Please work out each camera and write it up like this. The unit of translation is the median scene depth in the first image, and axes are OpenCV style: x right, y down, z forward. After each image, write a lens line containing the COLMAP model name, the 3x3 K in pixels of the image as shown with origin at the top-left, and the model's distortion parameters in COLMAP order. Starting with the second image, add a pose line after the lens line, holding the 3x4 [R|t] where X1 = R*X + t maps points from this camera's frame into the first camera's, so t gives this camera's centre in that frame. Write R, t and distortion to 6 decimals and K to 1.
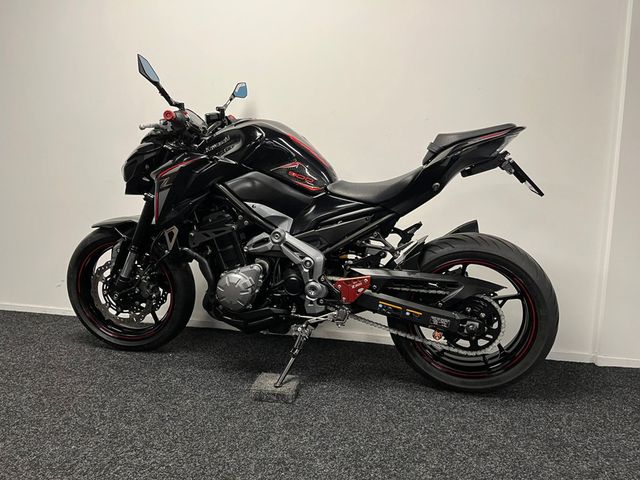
lens RADIAL K [[487.5, 0, 316.8], [0, 487.5, 239.5], [0, 0, 1]] dist [0.045562, -0.059209]
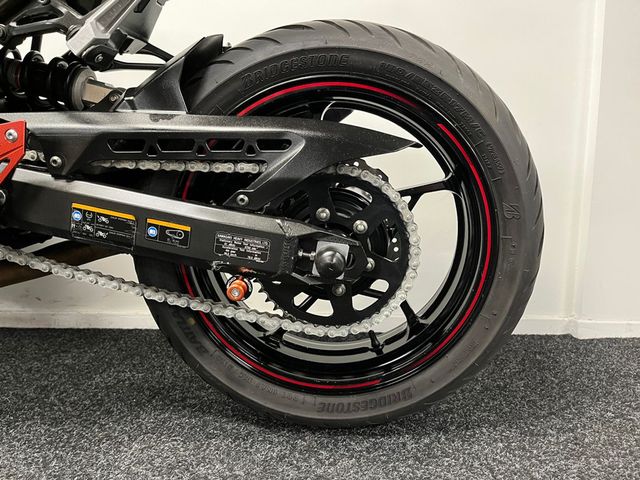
lens RADIAL K [[487.5, 0, 323.5], [0, 487.5, 241.8], [0, 0, 1]] dist [0.045562, -0.059209]
pose [[0.981486, -0.041225, 0.187045, 0.230492], [0.037950, 0.999058, 0.021060, 0.149995], [-0.187737, -0.013572, 0.982126, 0.614208]]
